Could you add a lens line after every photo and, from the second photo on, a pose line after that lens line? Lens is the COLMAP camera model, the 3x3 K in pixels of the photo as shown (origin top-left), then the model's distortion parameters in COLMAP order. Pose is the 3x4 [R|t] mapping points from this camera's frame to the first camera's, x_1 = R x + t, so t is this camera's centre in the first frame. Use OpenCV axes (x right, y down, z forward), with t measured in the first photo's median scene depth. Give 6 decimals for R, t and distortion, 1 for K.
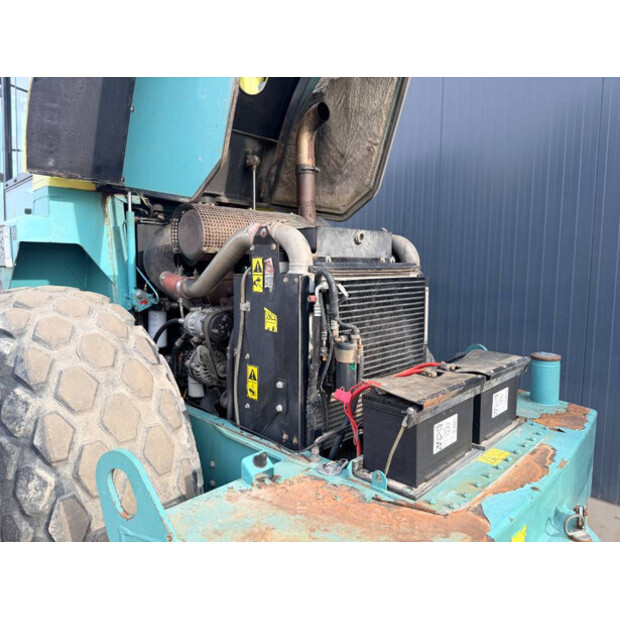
lens RADIAL K [[440.3, 0, 309.8], [0, 440.3, 306.6], [0, 0, 1]] dist [0.028256, -0.031907]
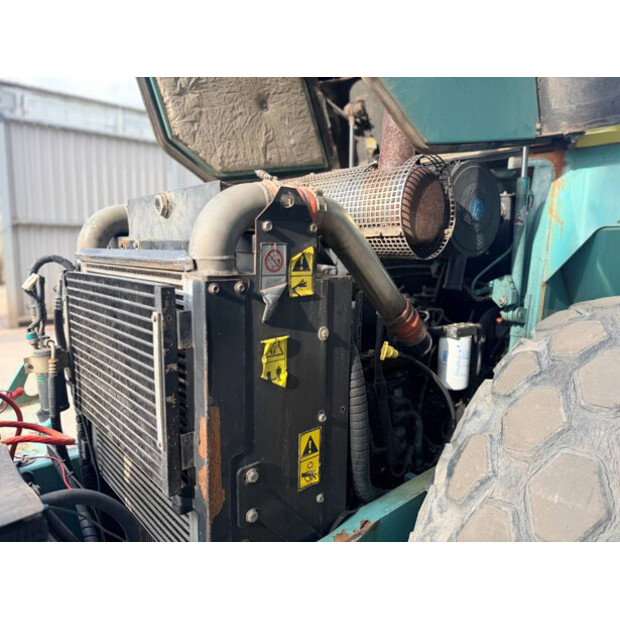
lens RADIAL K [[440.3, 0, 309.6], [0, 440.3, 311.0], [0, 0, 1]] dist [0.028256, -0.031907]
pose [[0.058618, -0.139909, 0.988428, -0.648272], [0.083086, 0.987379, 0.134834, -0.096505], [-0.994817, 0.074221, 0.069503, 0.895123]]
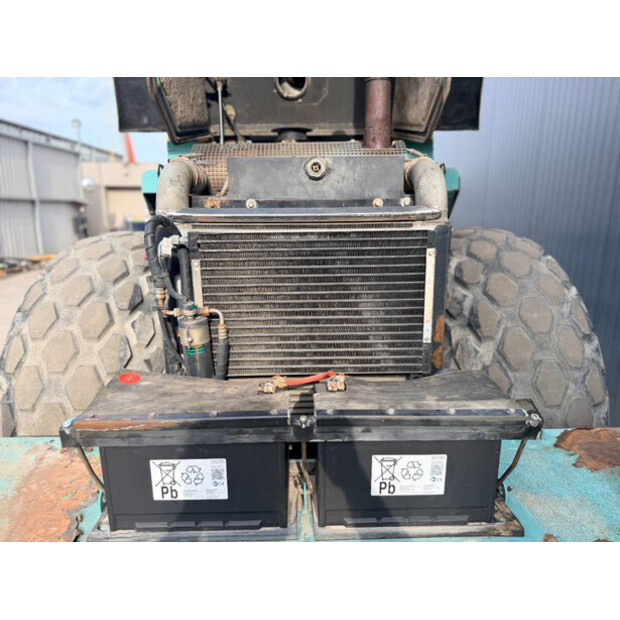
lens RADIAL K [[440.3, 0, 309.8], [0, 440.3, 313.6], [0, 0, 1]] dist [0.028256, -0.031907]
pose [[0.710471, 0.149588, -0.687644, 0.749071], [-0.054148, 0.985870, 0.158518, -0.055784], [0.701640, -0.075388, 0.708532, 0.615077]]
